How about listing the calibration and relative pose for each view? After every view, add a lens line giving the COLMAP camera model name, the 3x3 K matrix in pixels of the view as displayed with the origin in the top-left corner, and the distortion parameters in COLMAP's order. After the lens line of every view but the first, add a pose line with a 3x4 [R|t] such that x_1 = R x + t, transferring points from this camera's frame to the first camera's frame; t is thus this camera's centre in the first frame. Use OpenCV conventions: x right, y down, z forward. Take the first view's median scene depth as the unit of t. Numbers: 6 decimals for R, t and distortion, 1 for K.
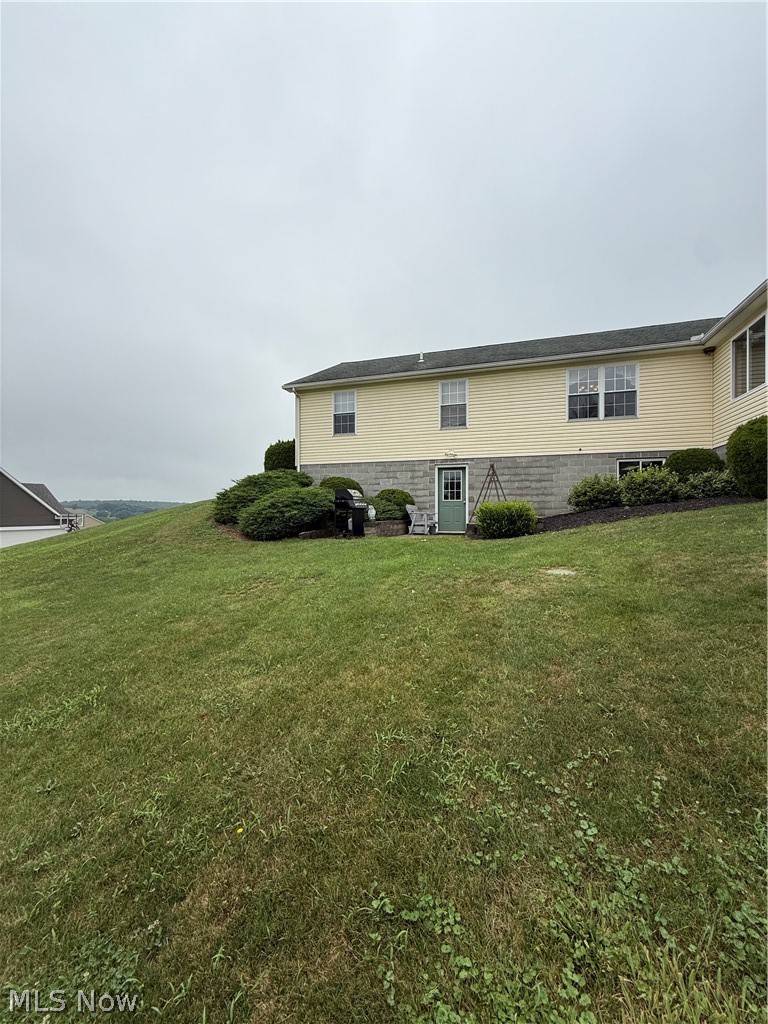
lens RADIAL K [[411.1, 0, 383.9], [0, 411.1, 513.8], [0, 0, 1]] dist [0.001804, 0.000323]
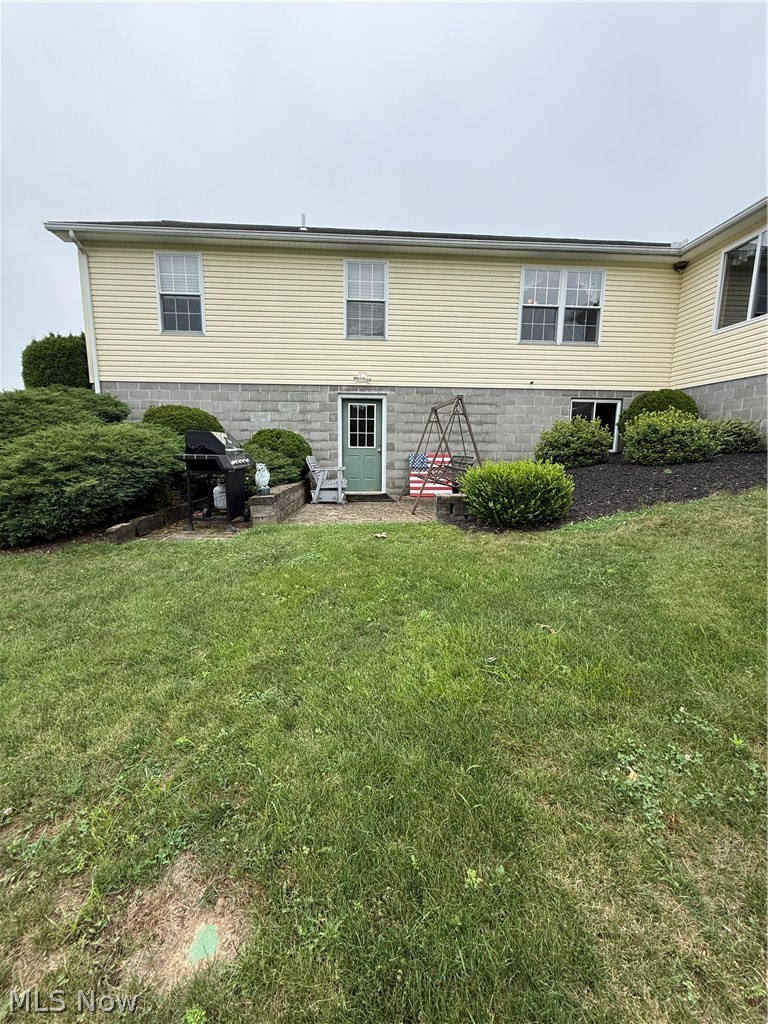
lens RADIAL K [[411.1, 0, 383.3], [0, 411.1, 508.4], [0, 0, 1]] dist [0.001804, 0.000323]
pose [[0.928244, -0.048117, 0.368846, -0.067302], [-0.005615, 0.989673, 0.143237, -0.032223], [-0.371929, -0.135029, 0.918388, 0.356676]]
